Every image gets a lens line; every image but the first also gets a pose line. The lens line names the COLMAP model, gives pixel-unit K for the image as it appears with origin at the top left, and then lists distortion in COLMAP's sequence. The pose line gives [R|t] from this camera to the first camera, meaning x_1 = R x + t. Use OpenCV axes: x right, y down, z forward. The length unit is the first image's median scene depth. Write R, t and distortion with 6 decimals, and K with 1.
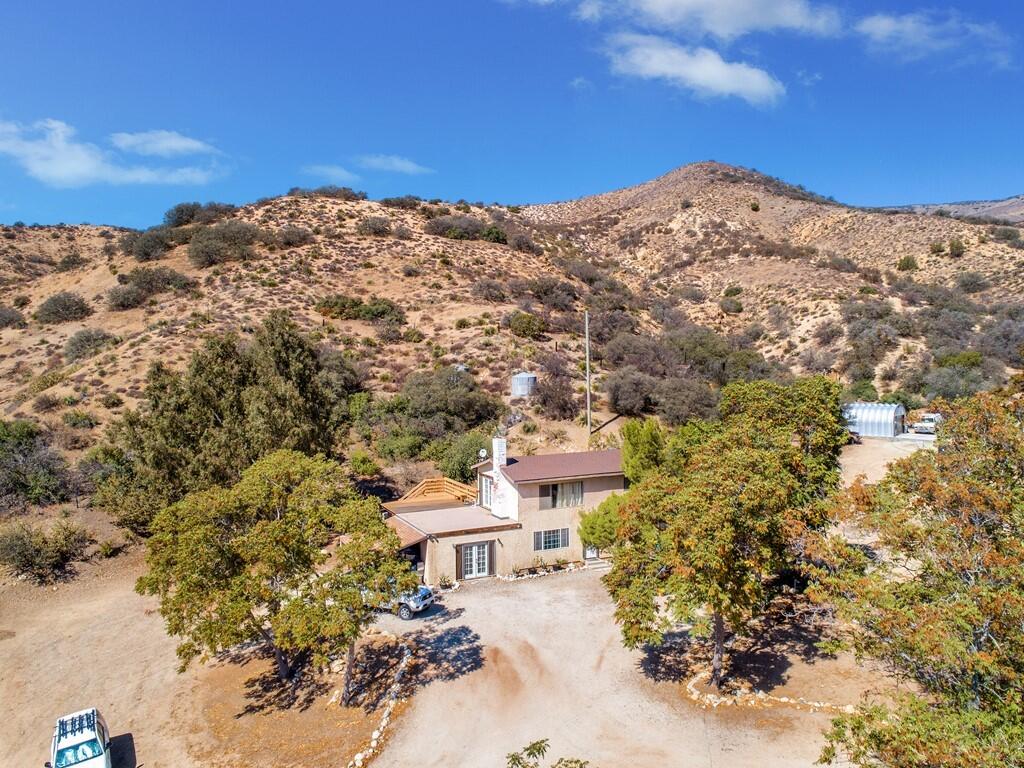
lens RADIAL K [[777.4, 0, 512.0], [0, 777.4, 384.0], [0, 0, 1]] dist [-0.004135, 0.009523]
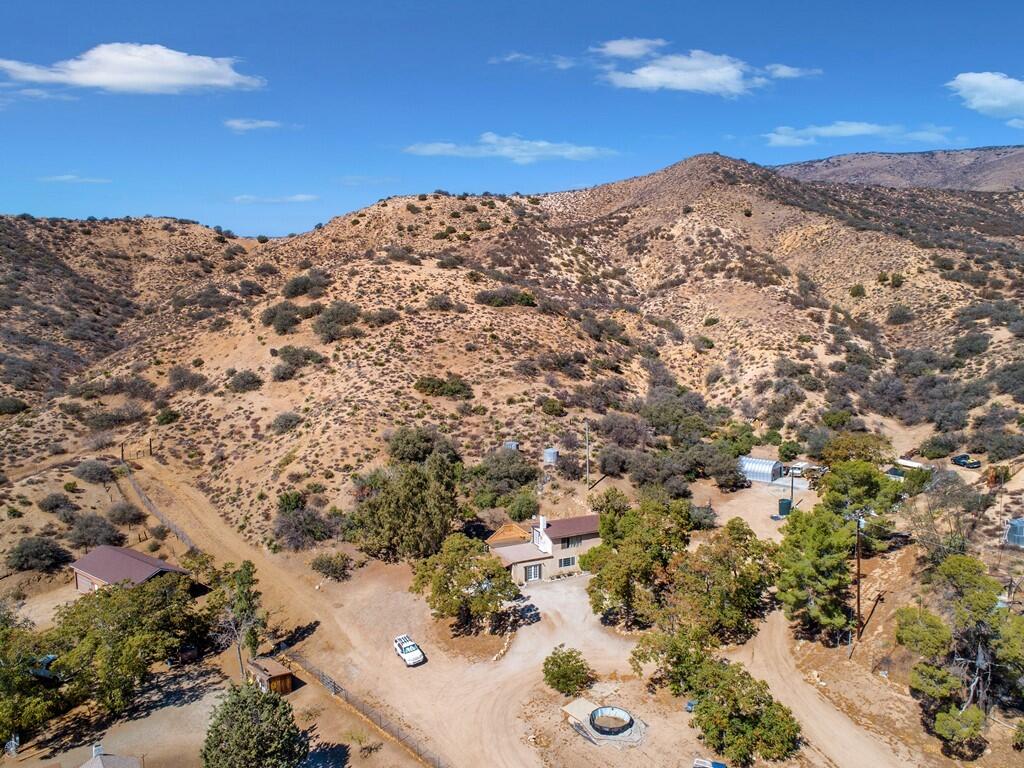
lens RADIAL K [[777.4, 0, 512.0], [0, 777.4, 384.0], [0, 0, 1]] dist [-0.004135, 0.009523]
pose [[0.999774, -0.002019, -0.021180, -0.024484], [0.003552, 0.997354, 0.072614, -0.199520], [0.020978, -0.072672, 0.997135, -0.500125]]
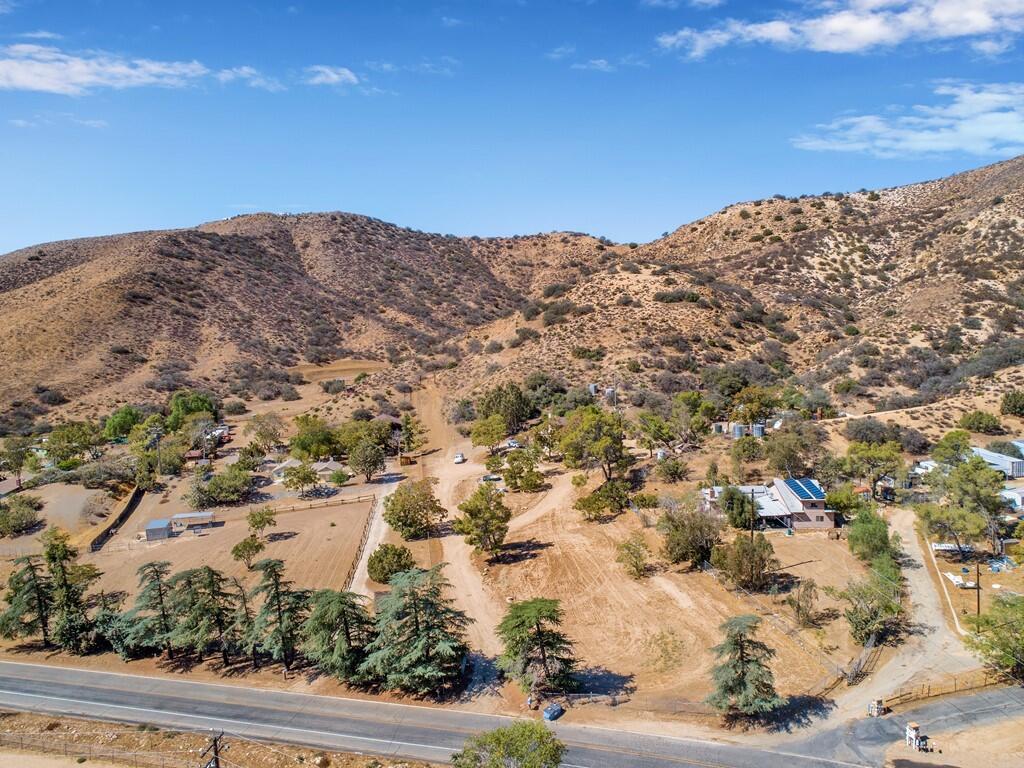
lens RADIAL K [[777.4, 0, 512.0], [0, 777.4, 384.0], [0, 0, 1]] dist [-0.004135, 0.009523]
pose [[0.824660, 0.049275, -0.563479, 0.960453], [-0.001919, 0.996436, 0.084328, -0.195819], [0.565626, -0.068461, 0.821815, -1.134771]]
